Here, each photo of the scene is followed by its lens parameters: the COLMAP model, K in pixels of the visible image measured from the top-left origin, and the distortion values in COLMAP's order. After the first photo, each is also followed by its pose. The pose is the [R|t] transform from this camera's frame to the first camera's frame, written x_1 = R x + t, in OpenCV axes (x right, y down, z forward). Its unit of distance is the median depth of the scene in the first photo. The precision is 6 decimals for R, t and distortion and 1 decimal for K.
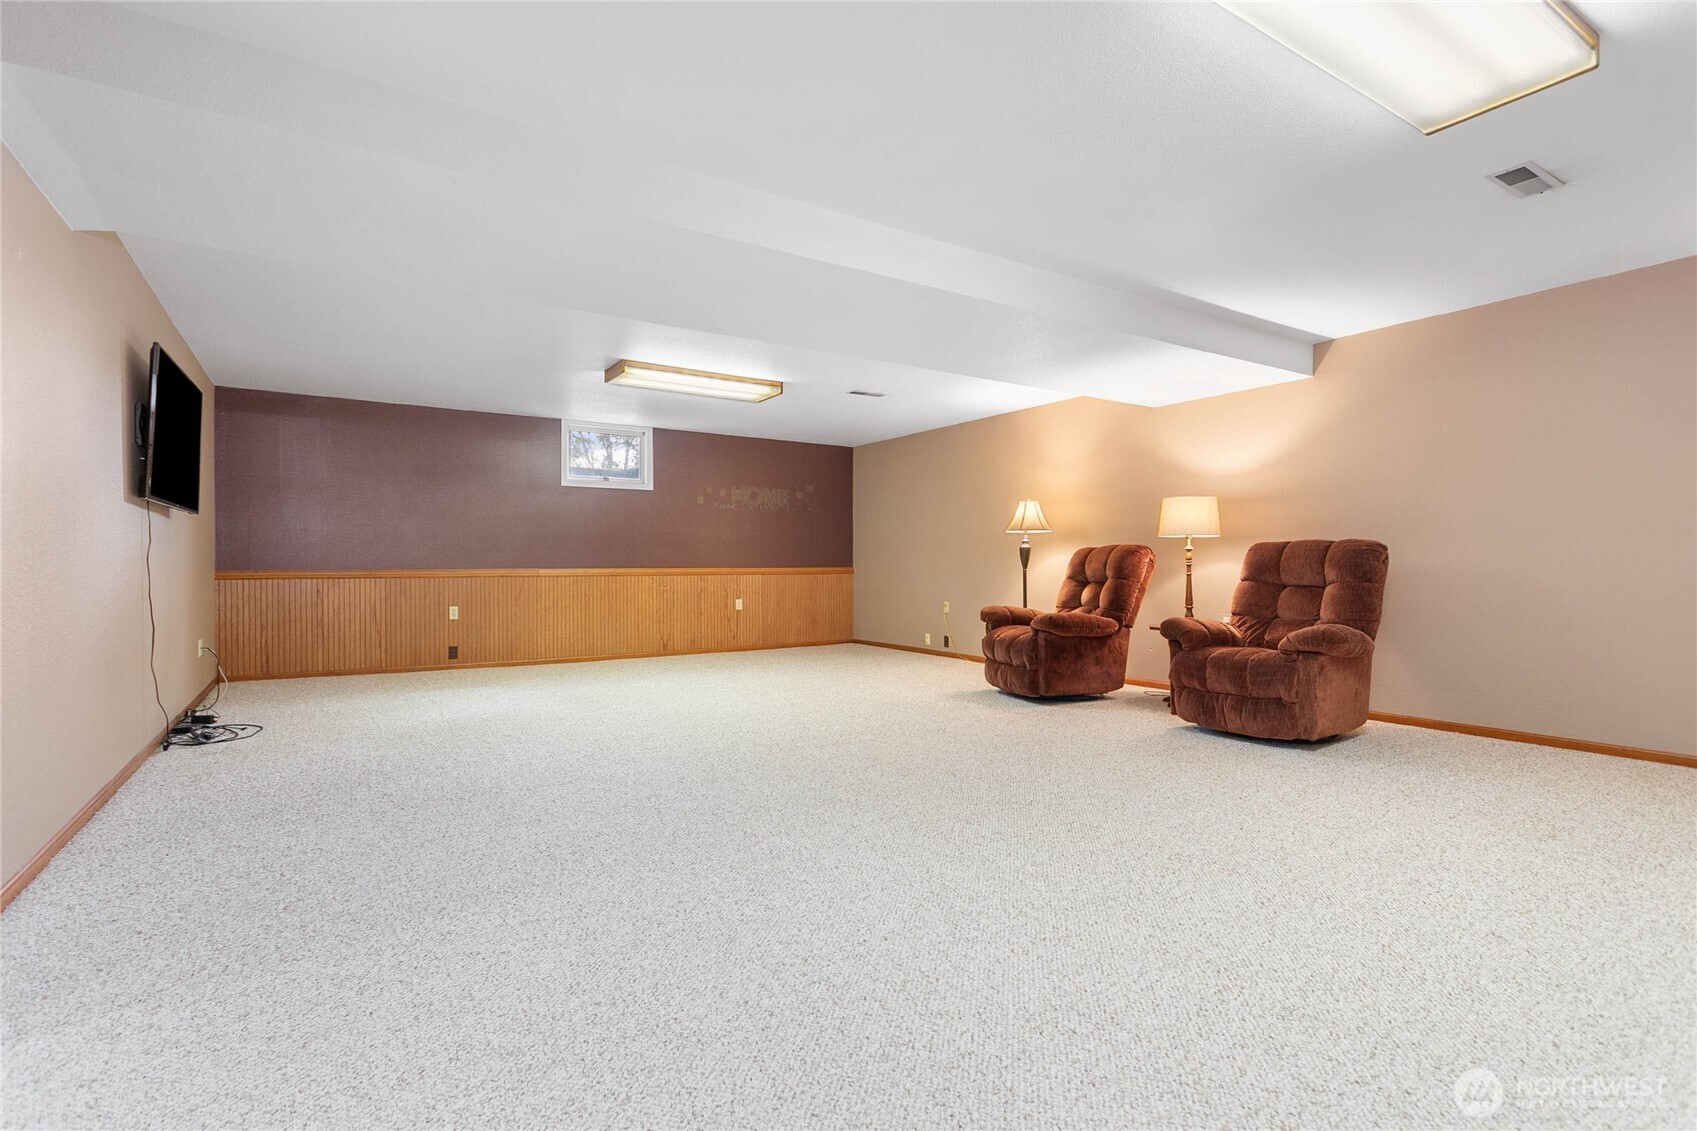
lens RADIAL K [[803.9, 0, 847.9], [0, 803.9, 566.1], [0, 0, 1]] dist [0.003949, 0.001761]
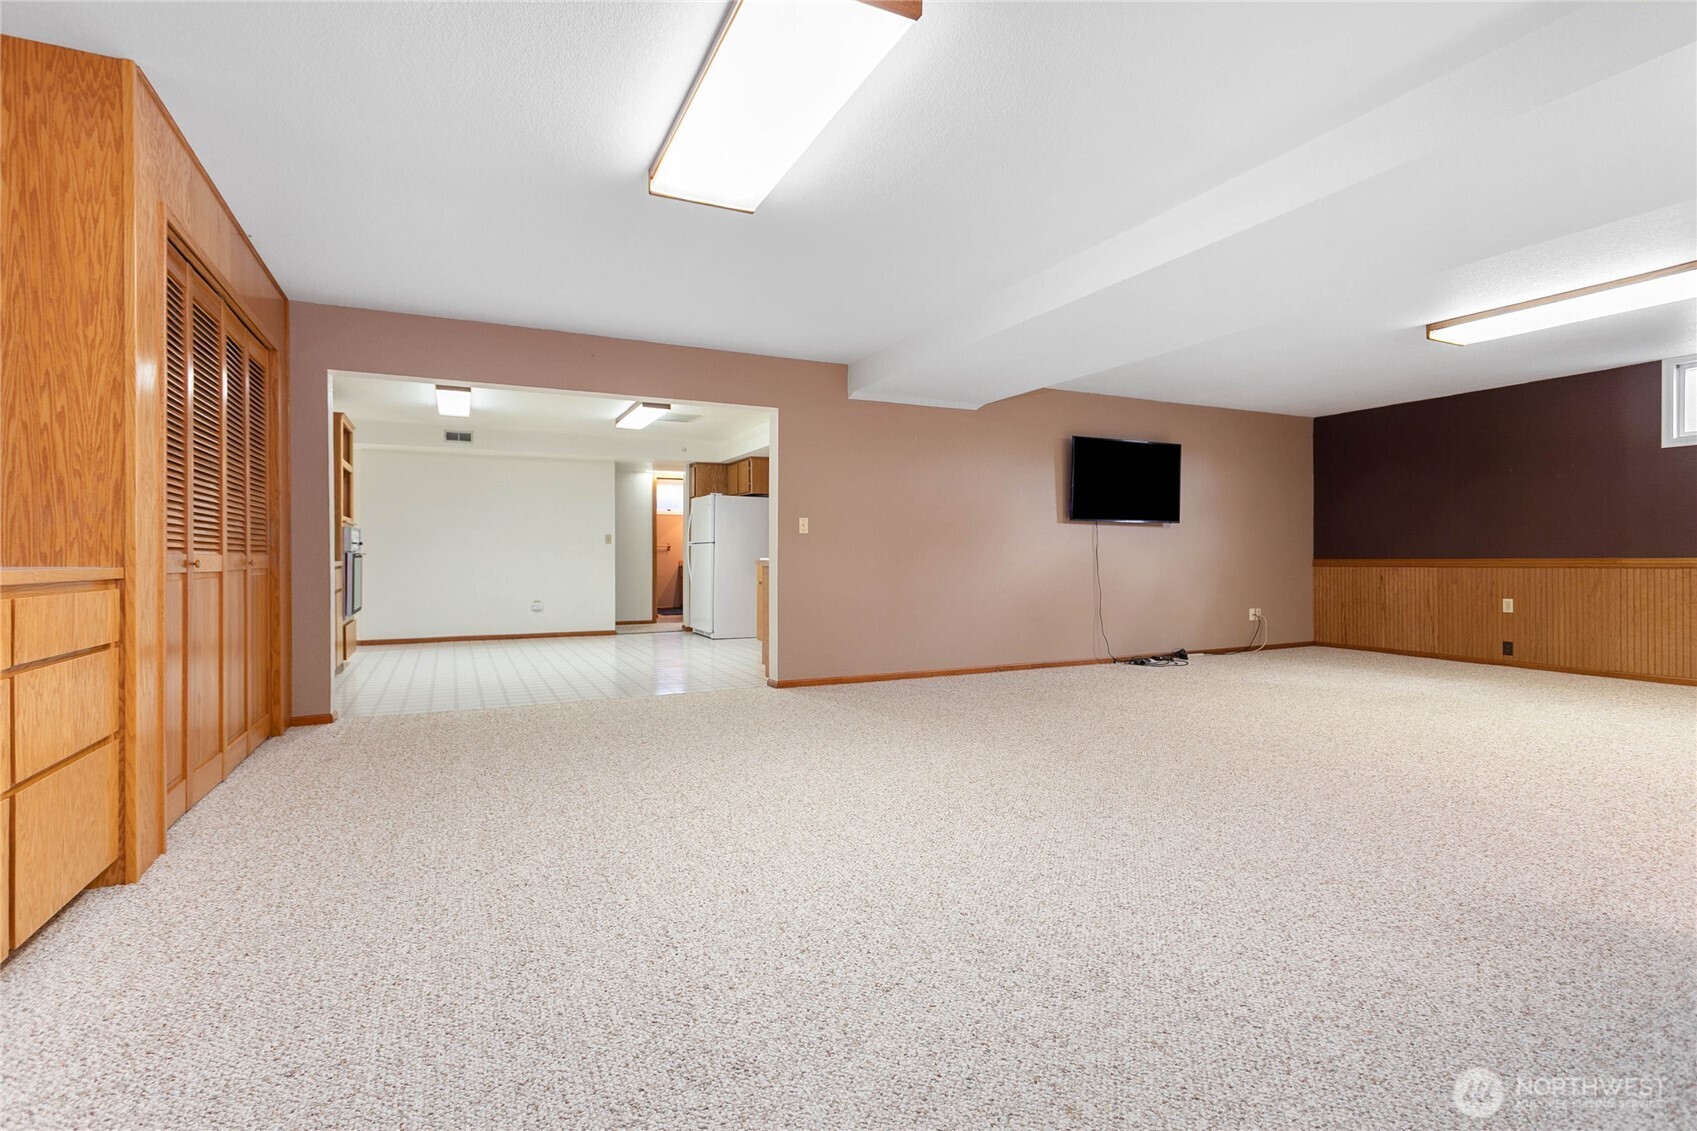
lens RADIAL K [[803.9, 0, 848.5], [0, 803.9, 562.6], [0, 0, 1]] dist [0.003949, 0.001761]
pose [[-0.118504, 0.004828, -0.992942, 0.533690], [0.002299, 0.999987, 0.004587, 0.002660], [0.992951, -0.001739, -0.118514, 0.363995]]
